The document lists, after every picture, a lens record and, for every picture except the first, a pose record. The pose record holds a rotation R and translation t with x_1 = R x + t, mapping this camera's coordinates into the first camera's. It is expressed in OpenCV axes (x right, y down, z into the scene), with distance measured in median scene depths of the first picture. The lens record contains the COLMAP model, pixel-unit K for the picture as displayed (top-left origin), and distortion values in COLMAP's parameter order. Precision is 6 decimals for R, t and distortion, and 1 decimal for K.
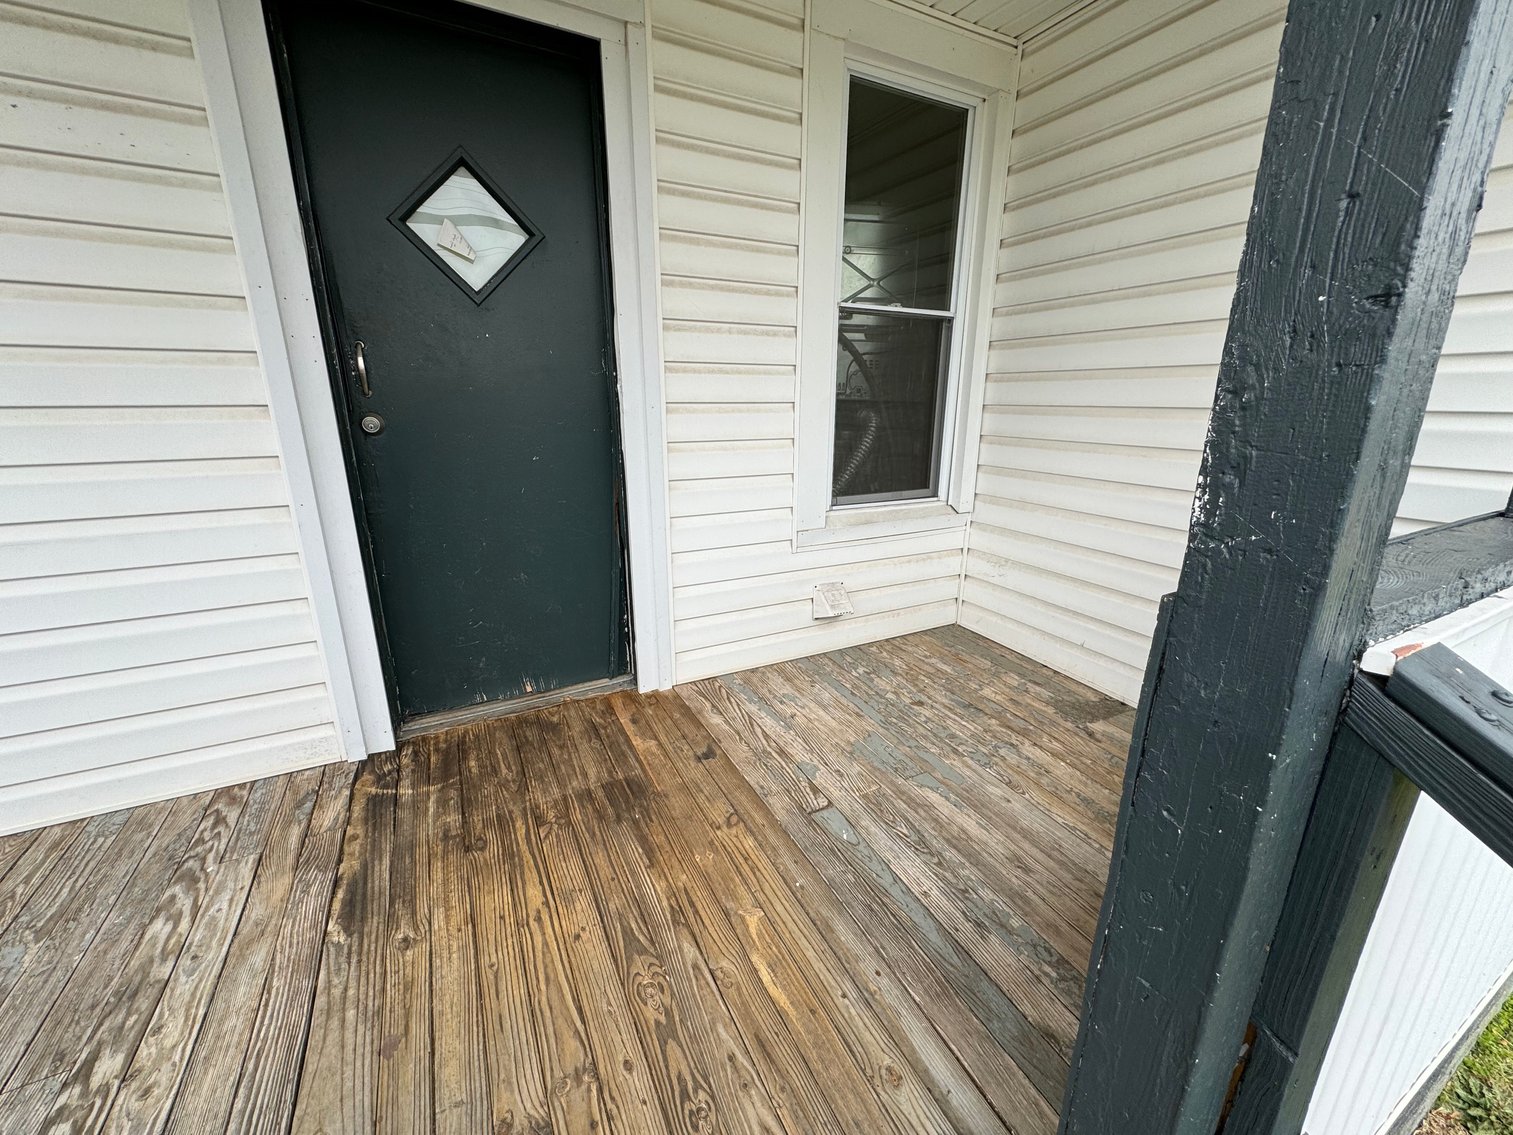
lens RADIAL K [[607.2, 0, 760.9], [0, 607.2, 564.2], [0, 0, 1]] dist [-0.002071, 0.000200]
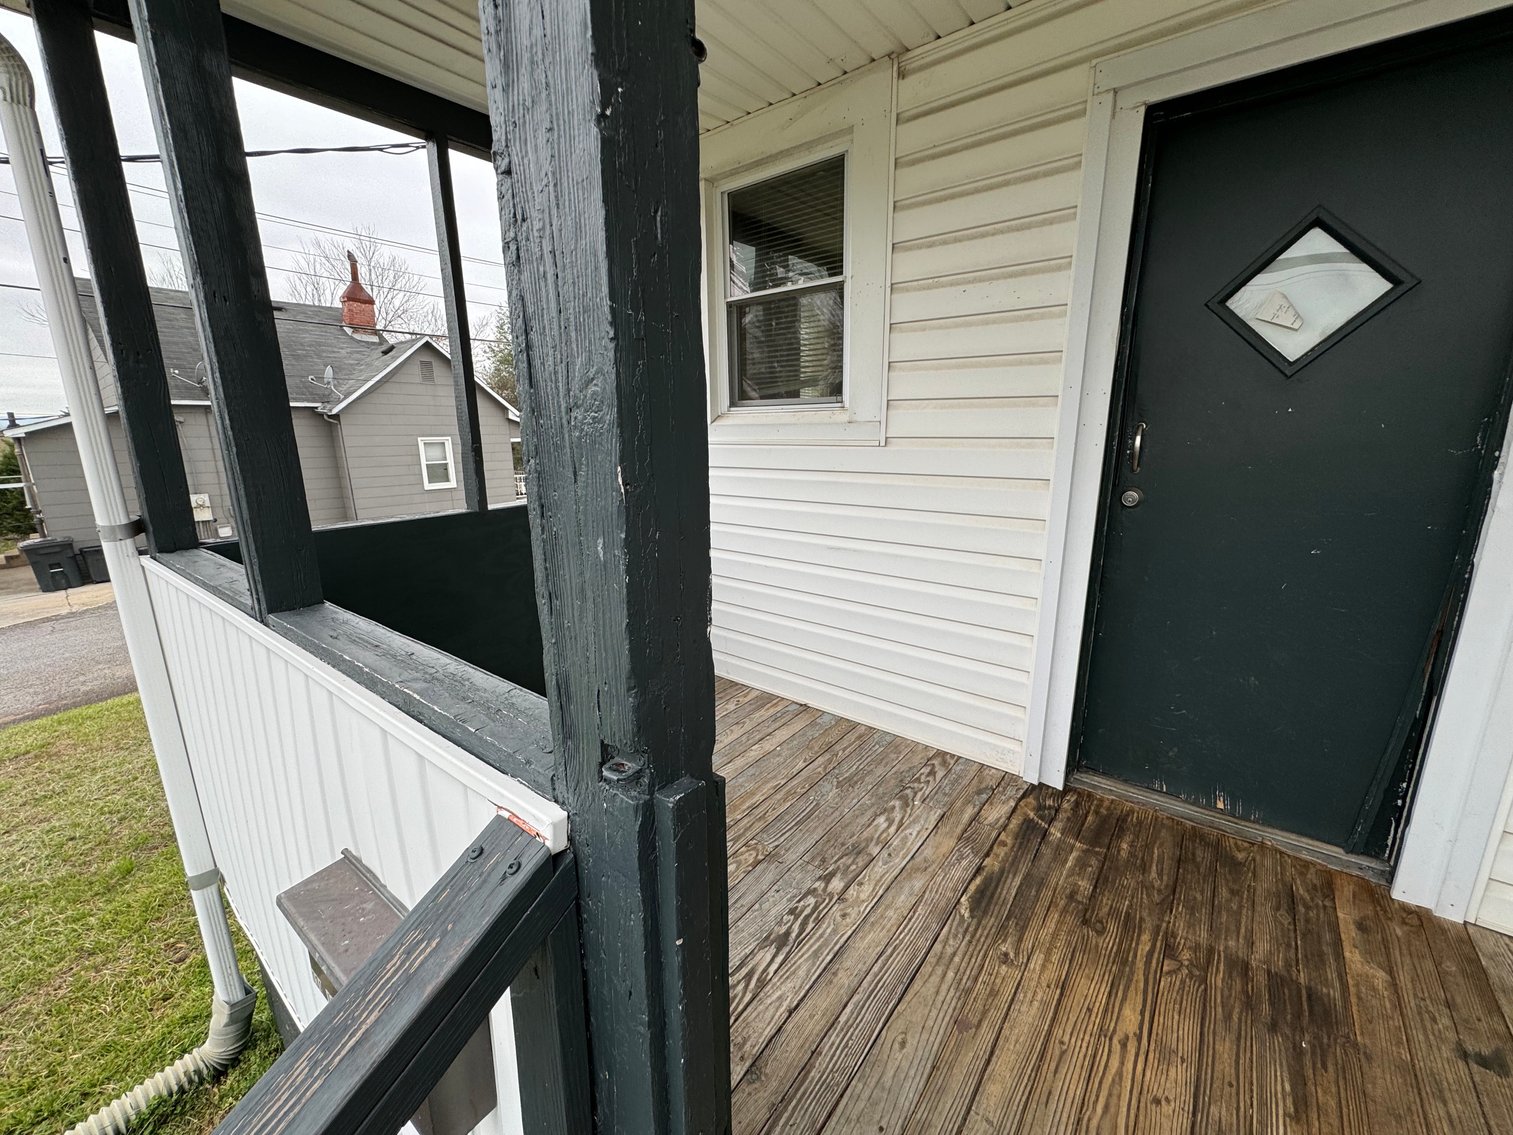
lens RADIAL K [[607.2, 0, 752.7], [0, 607.2, 558.0], [0, 0, 1]] dist [-0.002071, 0.000200]
pose [[0.399804, 0.190185, -0.896653, 0.088489], [-0.242394, 0.965349, 0.096676, -0.082554], [0.883969, 0.178692, 0.432050, -0.045200]]
